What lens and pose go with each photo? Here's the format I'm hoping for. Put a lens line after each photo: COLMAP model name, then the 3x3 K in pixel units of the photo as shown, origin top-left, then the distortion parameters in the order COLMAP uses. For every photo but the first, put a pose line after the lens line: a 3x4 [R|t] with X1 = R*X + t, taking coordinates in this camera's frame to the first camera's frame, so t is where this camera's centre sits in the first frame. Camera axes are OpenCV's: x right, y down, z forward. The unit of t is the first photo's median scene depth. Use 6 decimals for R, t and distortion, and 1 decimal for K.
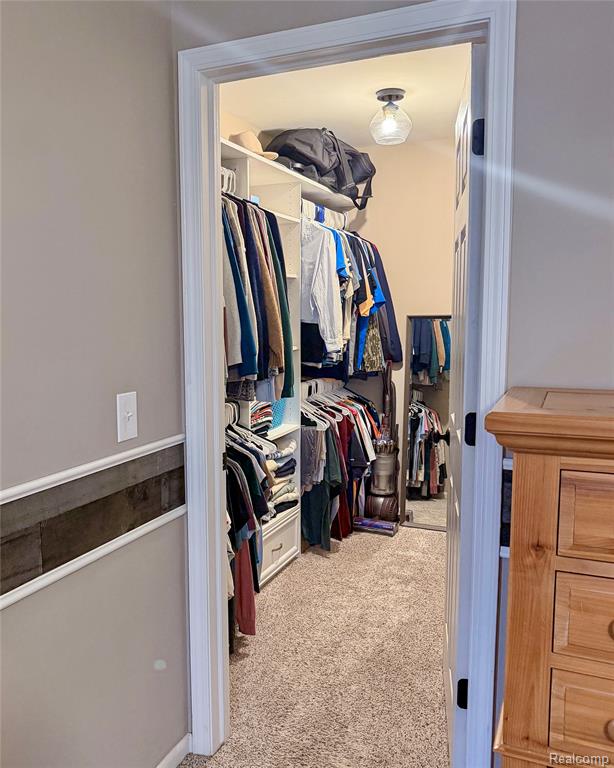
lens RADIAL K [[634.9, 0, 307.0], [0, 634.9, 384.0], [0, 0, 1]] dist [-0.000002, 0.001627]
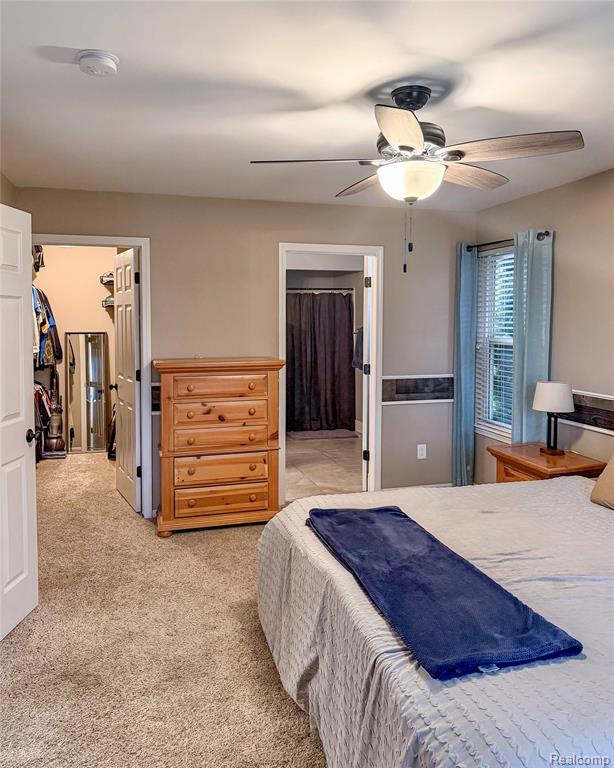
lens RADIAL K [[634.9, 0, 307.0], [0, 634.9, 384.0], [0, 0, 1]] dist [-0.000002, 0.001627]
pose [[0.774192, -0.054467, 0.630603, -0.437126], [0.062921, 0.997978, 0.008951, 0.060274], [-0.629815, 0.032748, 0.776054, -0.777881]]
